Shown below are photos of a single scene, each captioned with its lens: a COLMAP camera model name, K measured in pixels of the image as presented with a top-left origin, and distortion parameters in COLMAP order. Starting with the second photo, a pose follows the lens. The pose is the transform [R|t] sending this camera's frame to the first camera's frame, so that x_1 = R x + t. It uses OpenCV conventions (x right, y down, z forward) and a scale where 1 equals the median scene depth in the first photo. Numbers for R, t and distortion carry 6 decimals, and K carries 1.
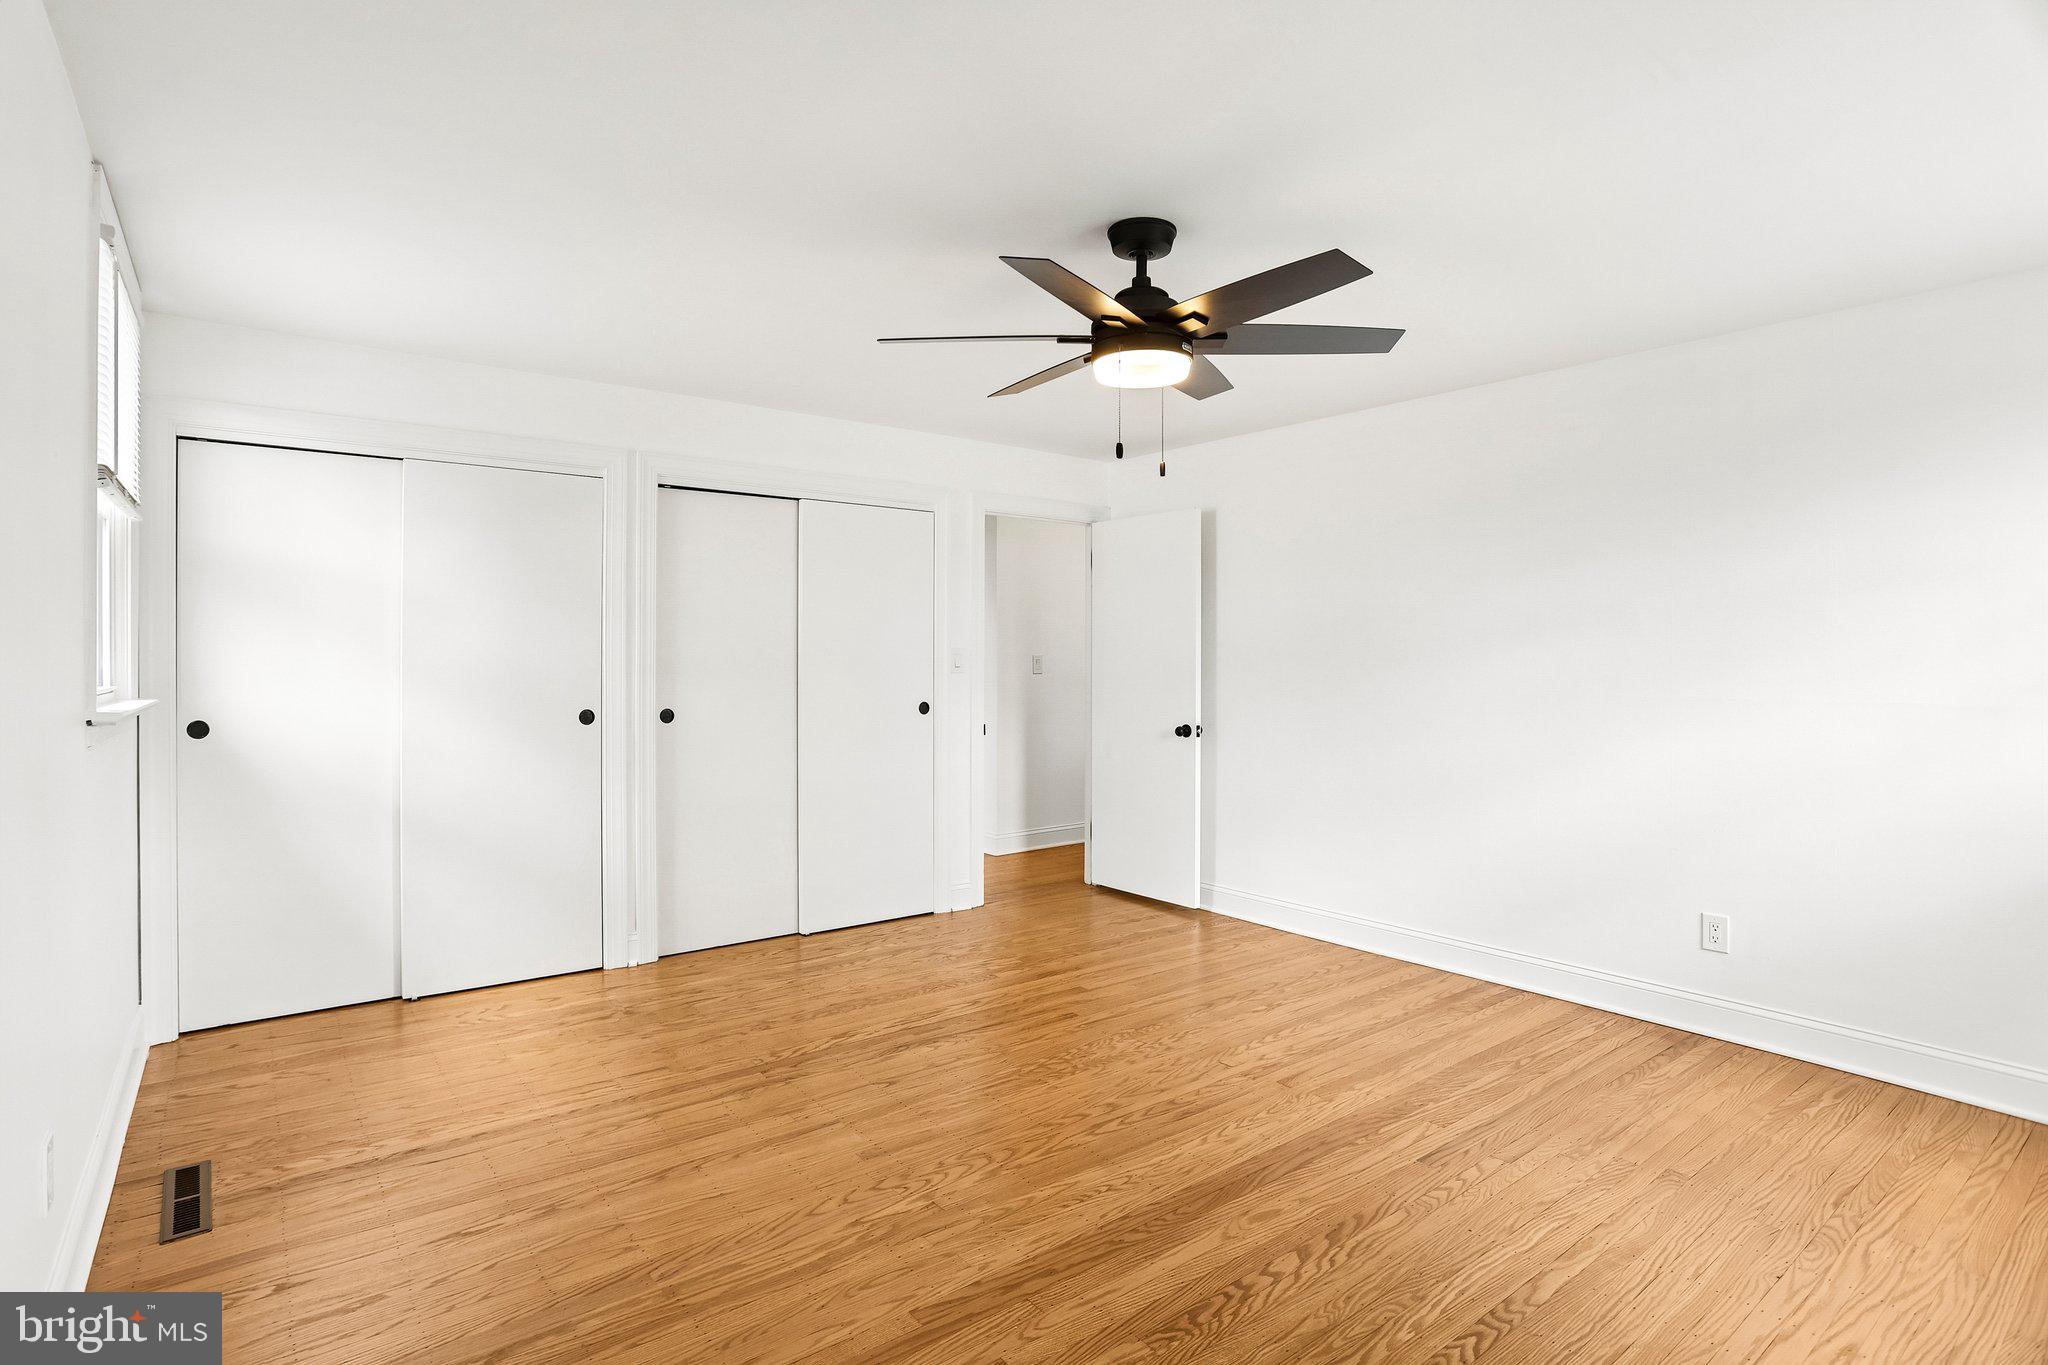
lens RADIAL K [[1006.7, 0, 1001.2], [0, 1006.7, 657.5], [0, 0, 1]] dist [-0.074006, 0.039549]
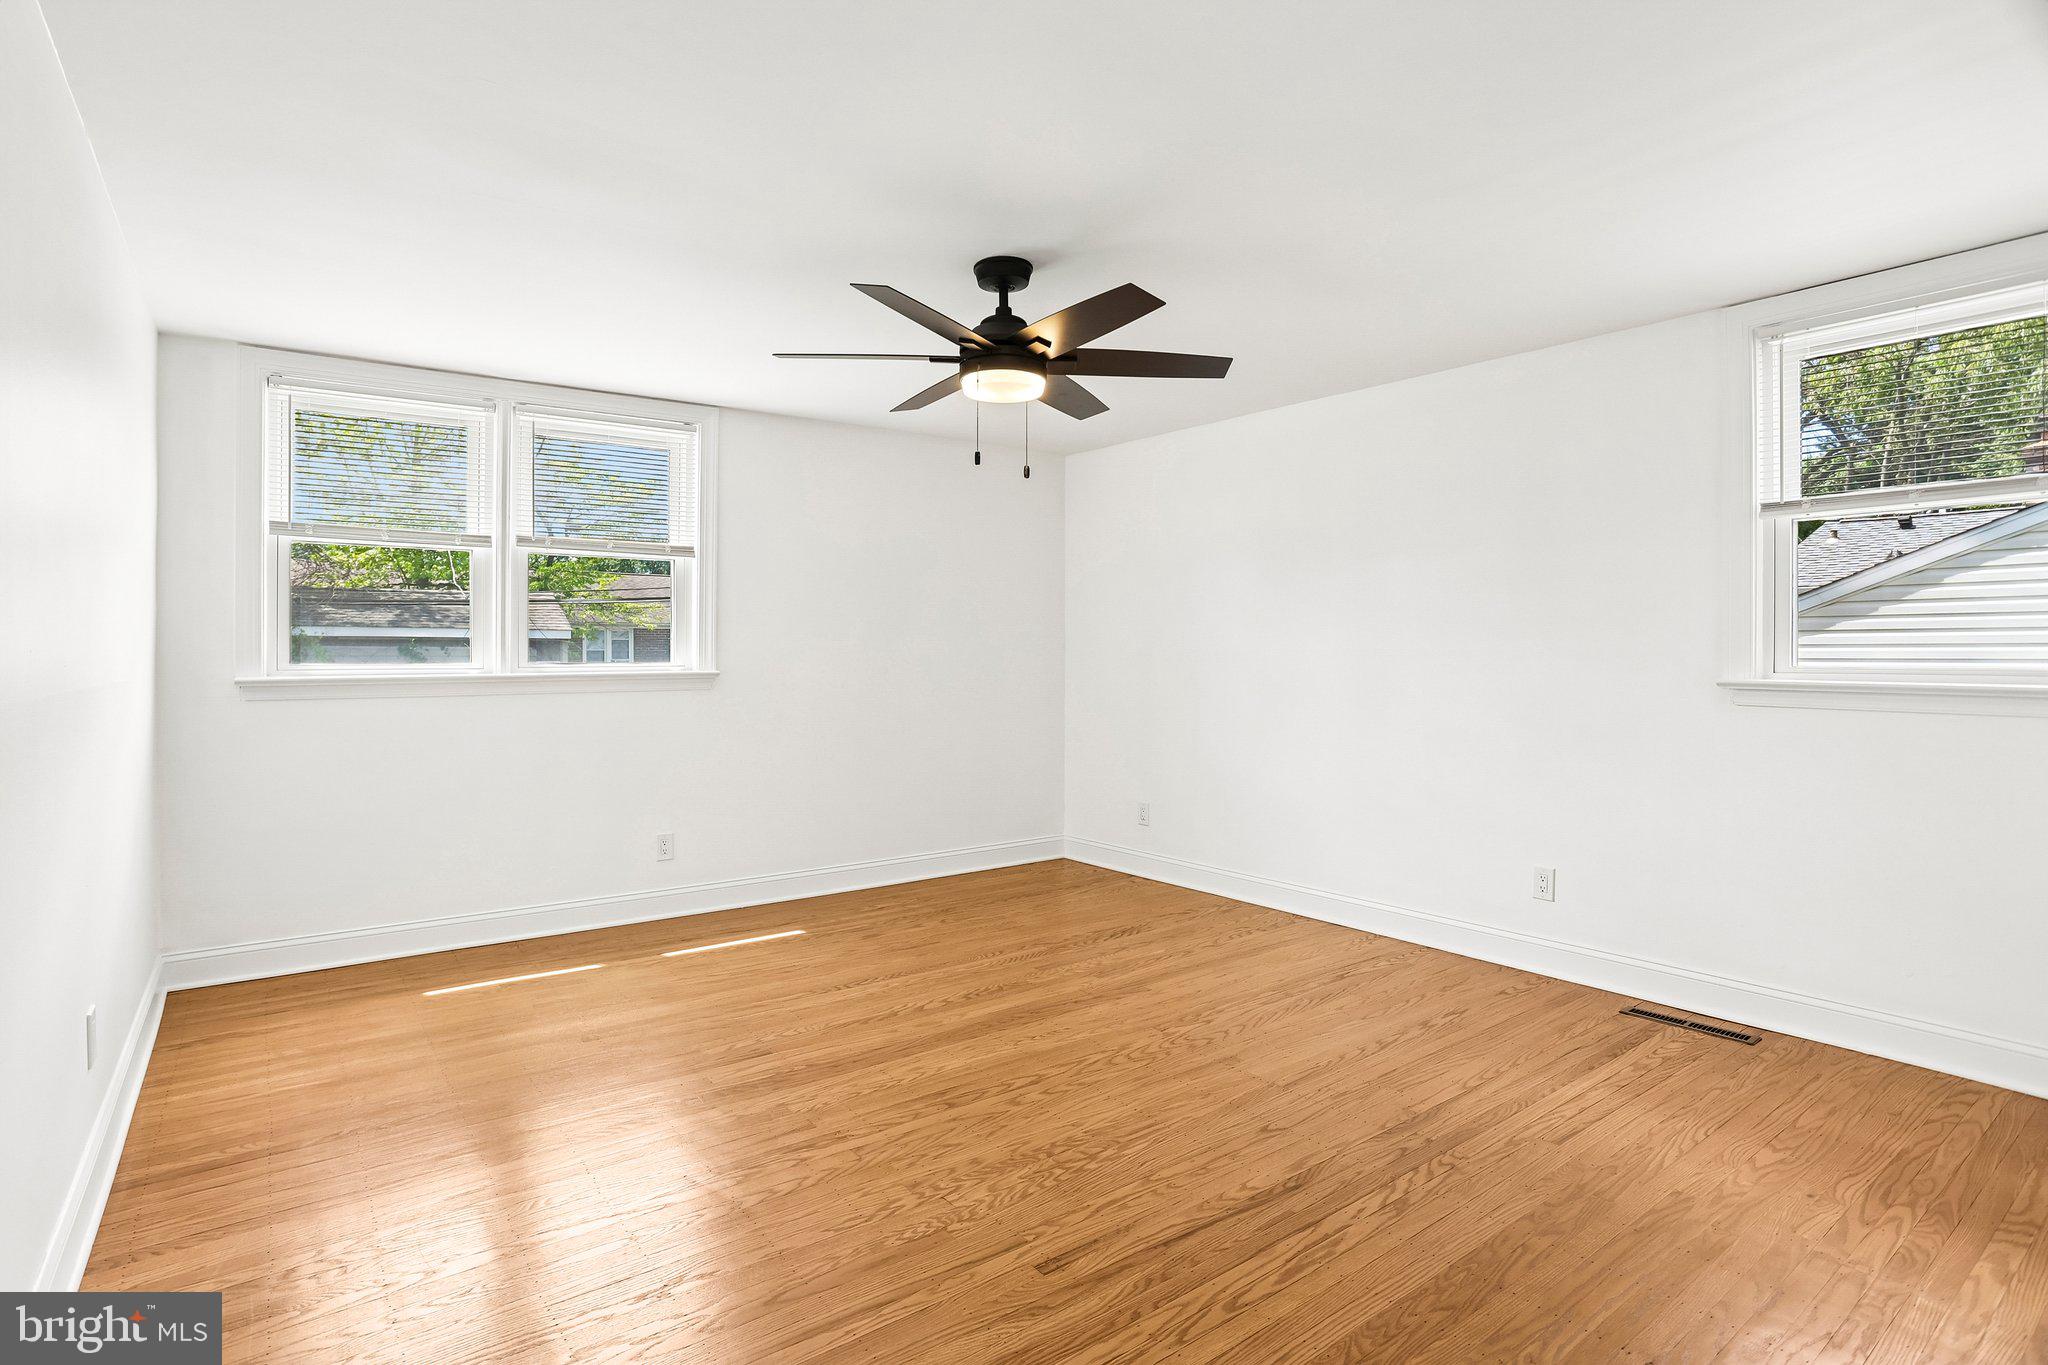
lens RADIAL K [[1053.2, 0, 1038.5], [0, 1053.2, 660.0], [0, 0, 1]] dist [-0.064191, 0.000328]
pose [[-0.999723, -0.003836, -0.023222, 0.106518], [-0.003964, 0.999977, 0.005464, 0.018360], [0.023201, 0.005555, -0.999715, 1.867905]]
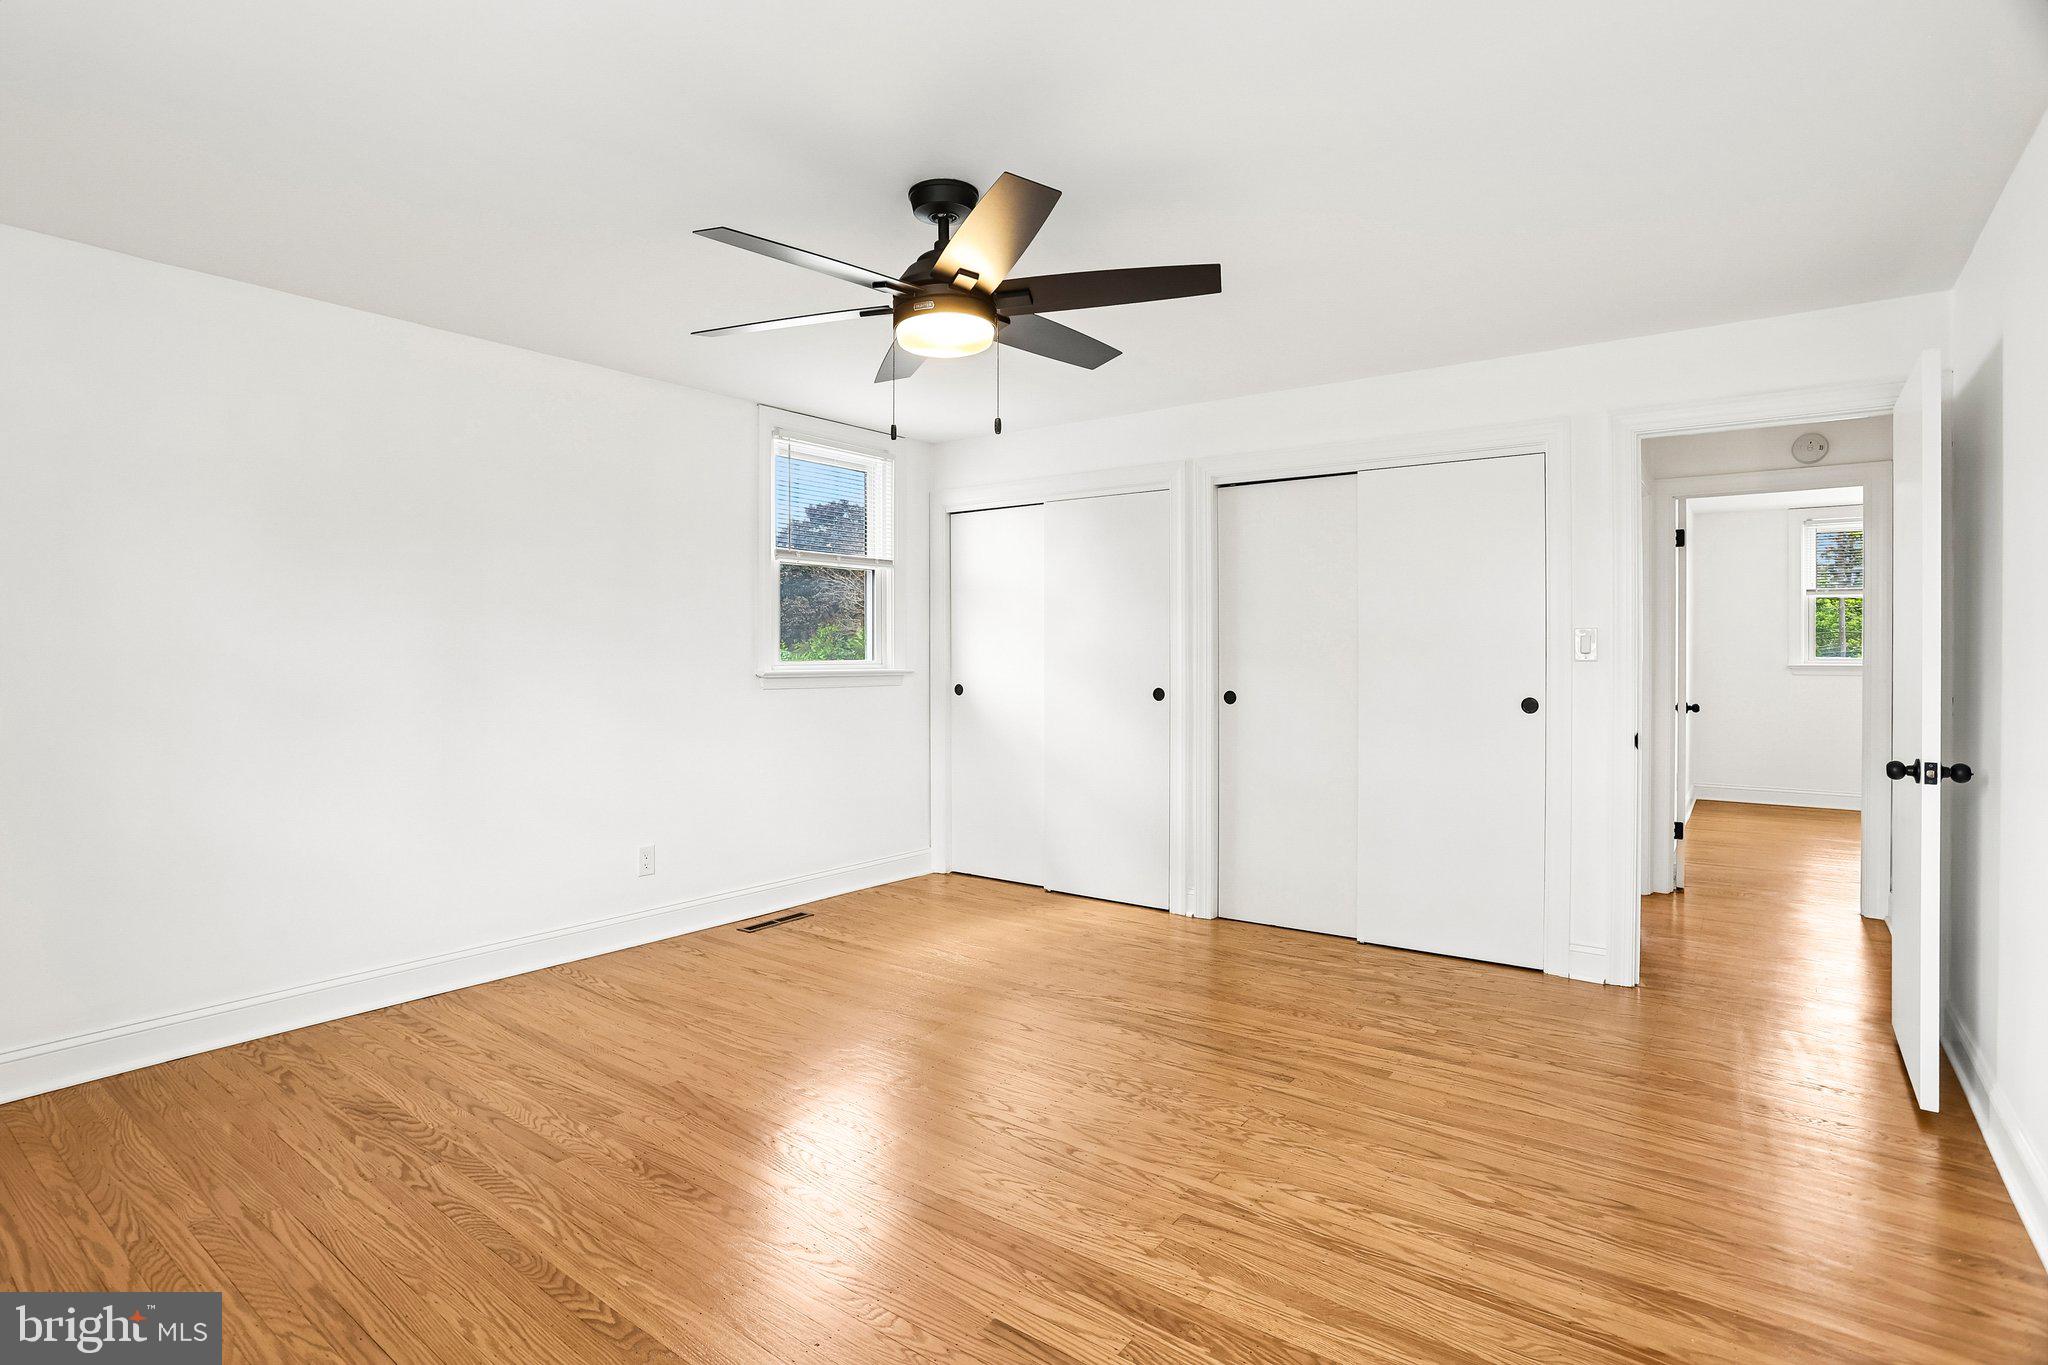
lens RADIAL K [[1006.7, 0, 1001.2], [0, 1006.7, 657.5], [0, 0, 1]] dist [-0.074006, 0.039549]
pose [[0.280958, 0.000414, -0.959720, 0.917776], [0.001961, 0.999998, 0.001006, 0.020067], [0.959718, -0.002165, 0.280957, 0.658917]]
